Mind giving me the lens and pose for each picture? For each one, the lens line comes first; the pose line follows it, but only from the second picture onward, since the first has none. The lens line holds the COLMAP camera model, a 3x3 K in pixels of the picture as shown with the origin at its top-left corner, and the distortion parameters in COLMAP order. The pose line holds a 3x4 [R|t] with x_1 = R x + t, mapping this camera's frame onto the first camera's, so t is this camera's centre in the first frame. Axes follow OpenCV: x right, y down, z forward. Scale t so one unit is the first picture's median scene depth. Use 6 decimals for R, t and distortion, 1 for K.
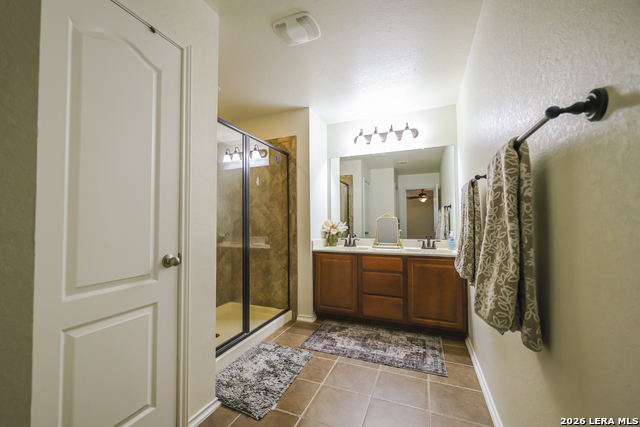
lens RADIAL K [[260.6, 0, 317.0], [0, 260.6, 215.4], [0, 0, 1]] dist [0.001011, 0.000088]
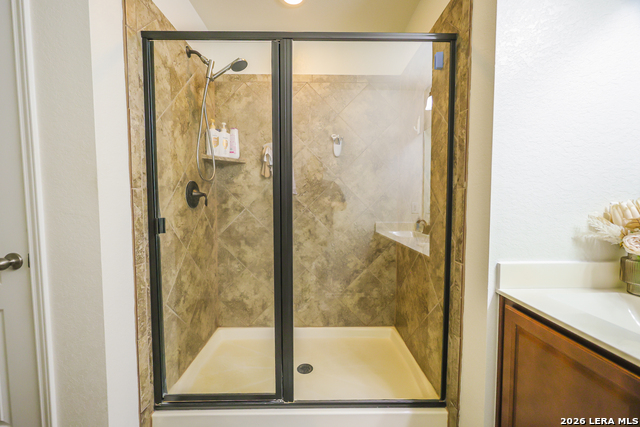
lens RADIAL K [[260.6, 0, 317.0], [0, 260.6, 215.4], [0, 0, 1]] dist [0.001011, 0.000088]
pose [[0.350350, 0.052269, -0.935159, 0.206382], [0.042083, 0.996555, 0.071467, 0.000771], [0.935673, -0.064393, 0.346943, 0.655617]]
